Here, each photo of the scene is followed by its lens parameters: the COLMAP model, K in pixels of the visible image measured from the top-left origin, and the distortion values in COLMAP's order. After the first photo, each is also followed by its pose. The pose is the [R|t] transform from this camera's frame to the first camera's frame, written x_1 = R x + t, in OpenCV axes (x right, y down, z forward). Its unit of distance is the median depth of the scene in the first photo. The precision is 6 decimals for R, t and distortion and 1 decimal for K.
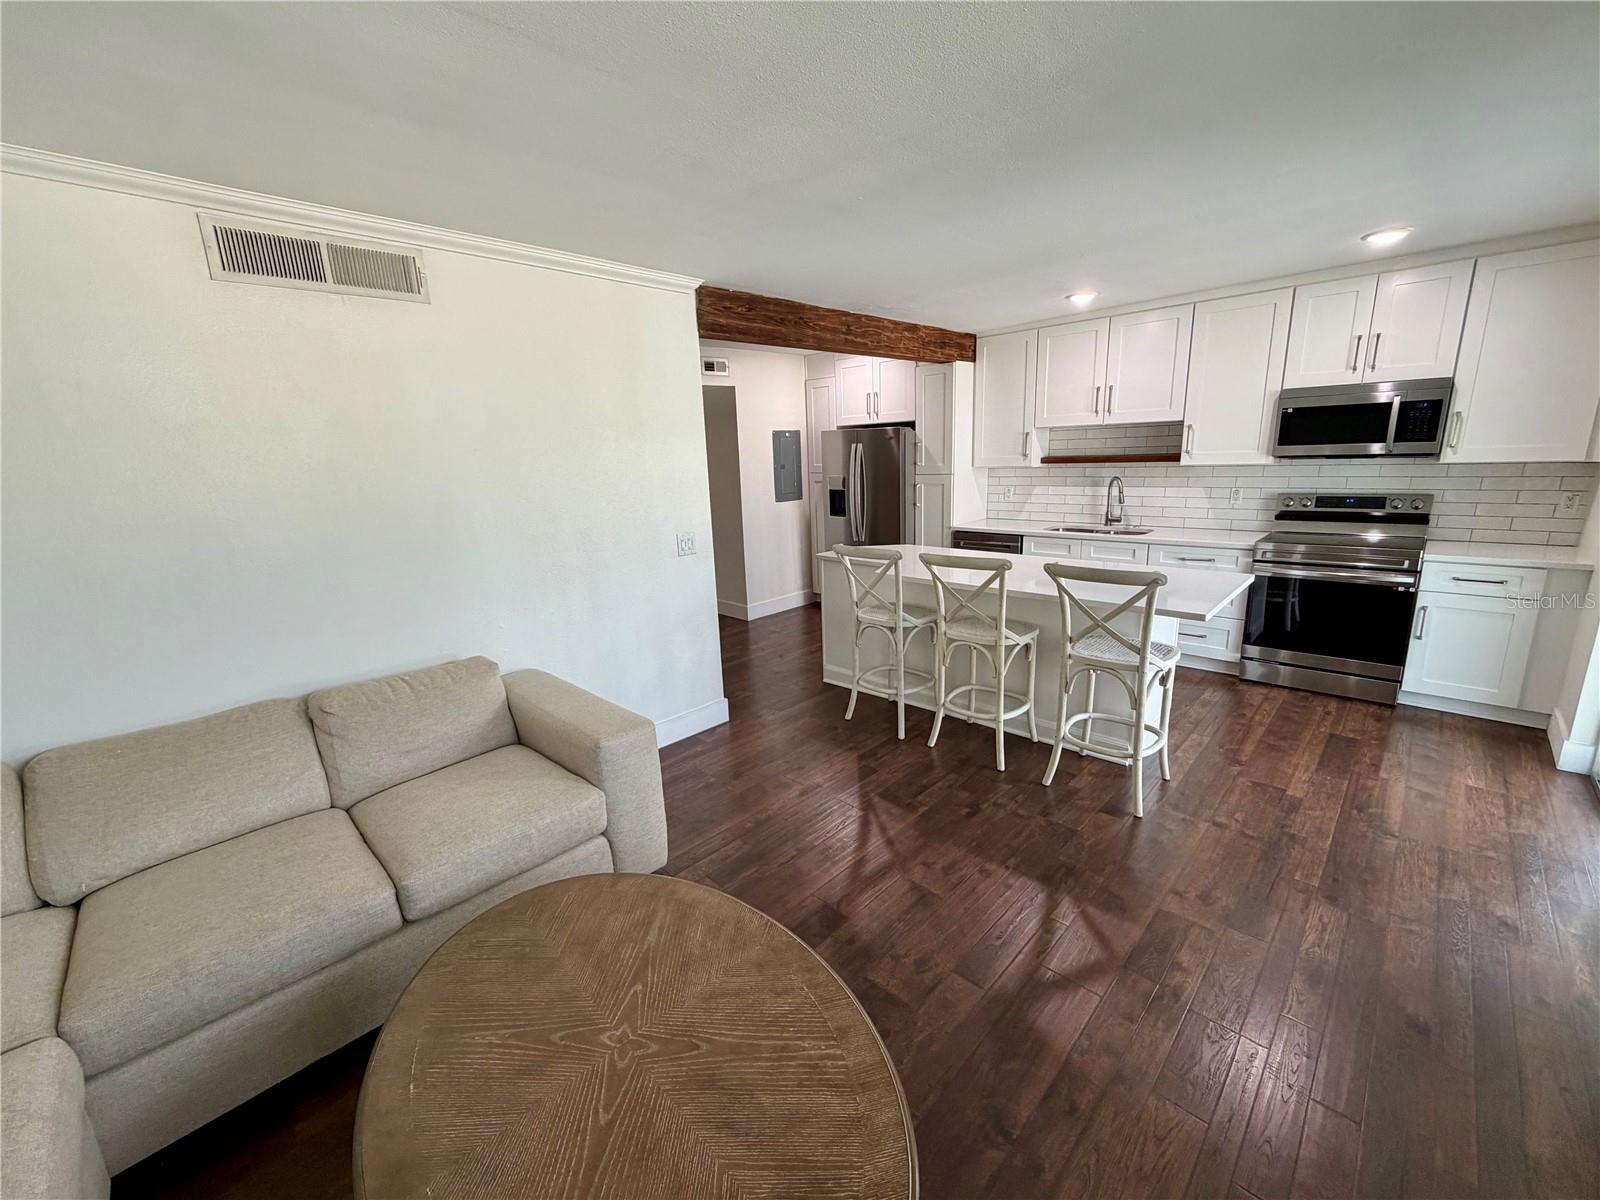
lens RADIAL K [[641.4, 0, 795.0], [0, 641.4, 597.9], [0, 0, 1]] dist [-0.000673, 0.000408]
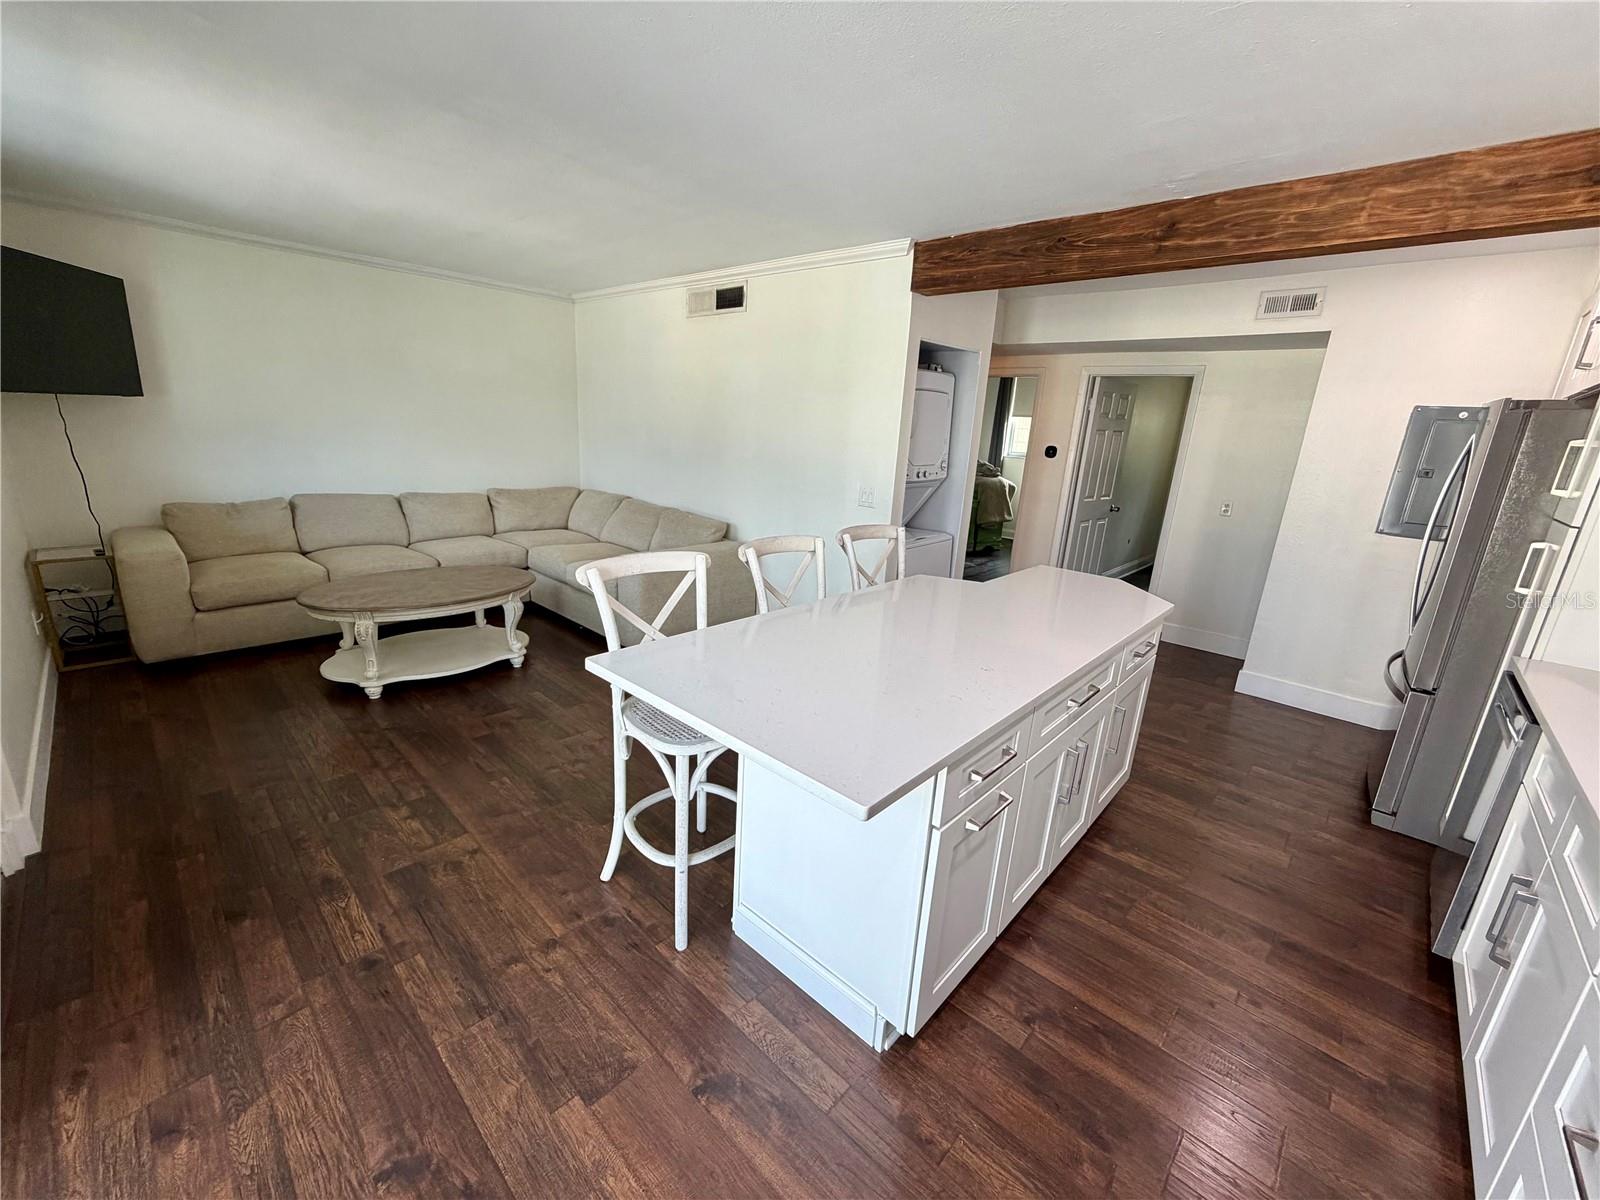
lens RADIAL K [[641.4, 0, 791.6], [0, 641.4, 597.7], [0, 0, 1]] dist [-0.000673, 0.000408]
pose [[0.016277, 0.306136, -0.951849, 0.825433], [-0.278881, 0.915586, 0.289704, -0.186528], [0.960188, 0.260737, 0.100279, 0.733554]]
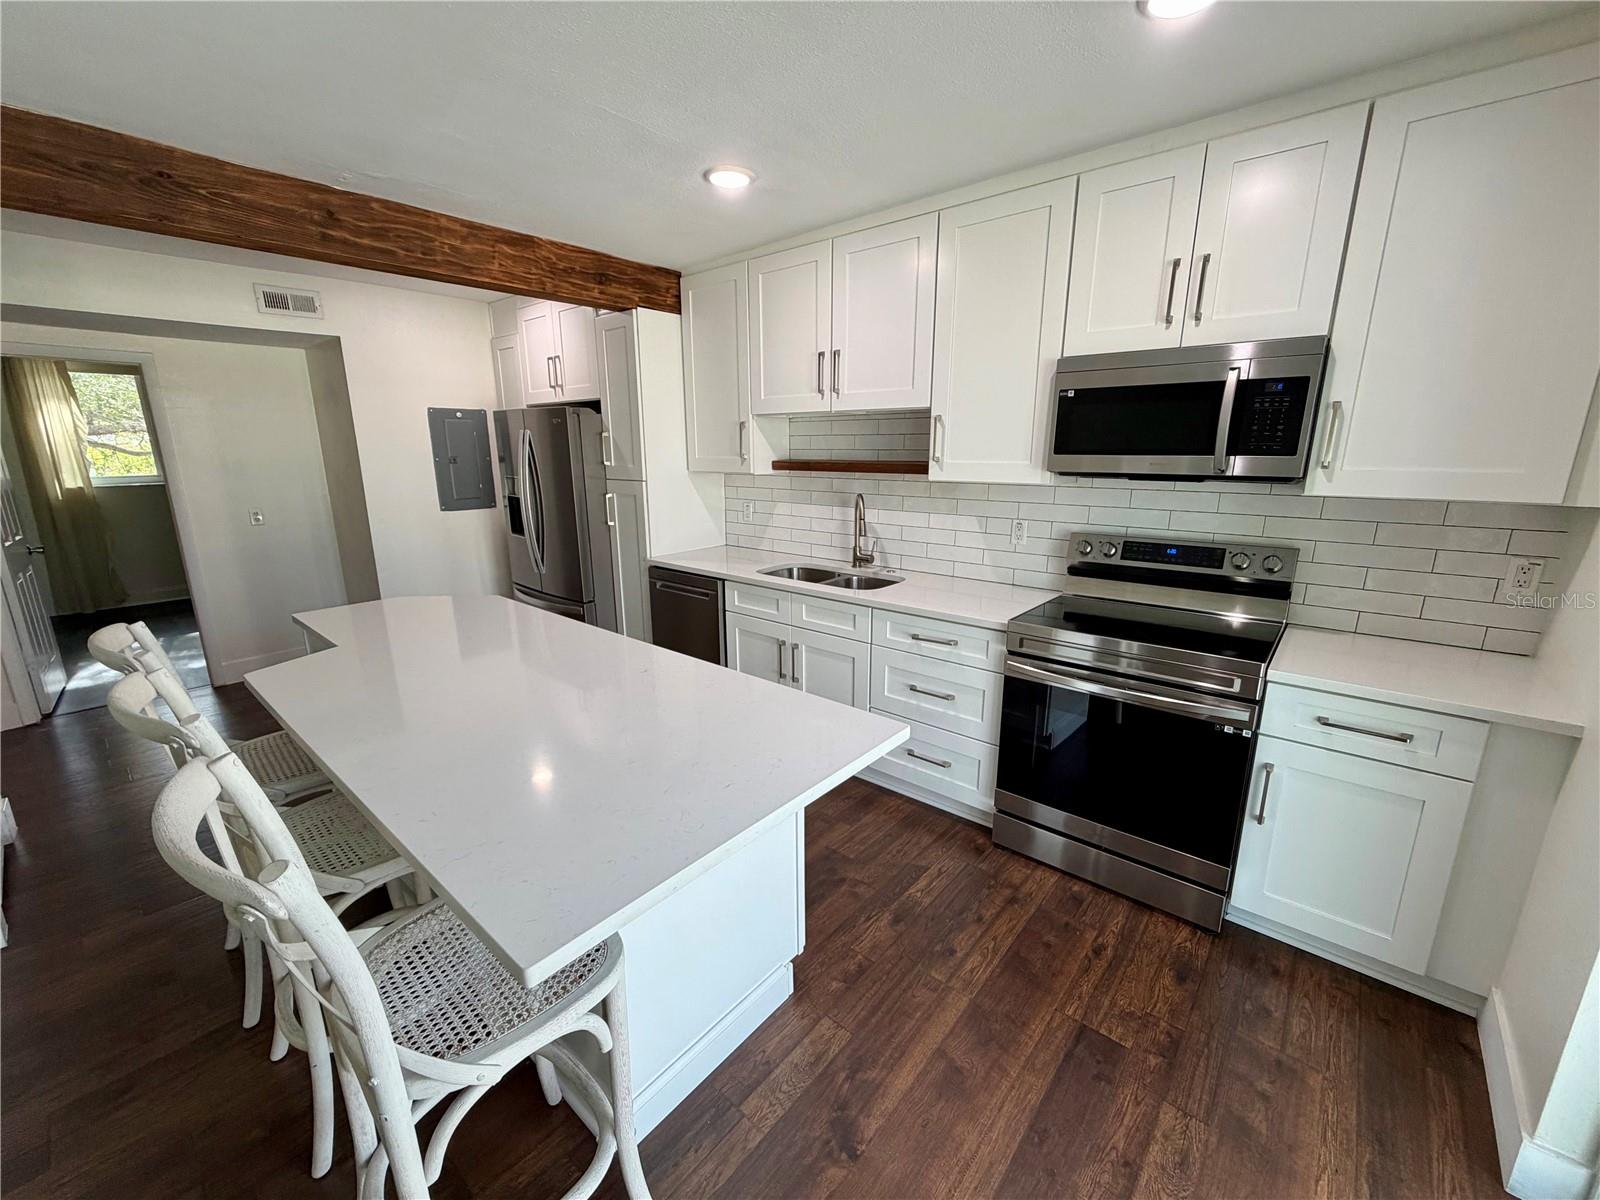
lens RADIAL K [[641.4, 0, 797.1], [0, 641.4, 597.6], [0, 0, 1]] dist [-0.000673, 0.000408]
pose [[0.997328, 0.021278, 0.069880, 0.491246], [-0.021625, 0.999757, 0.004219, -0.106482], [-0.069773, -0.005719, 0.997546, 0.442461]]
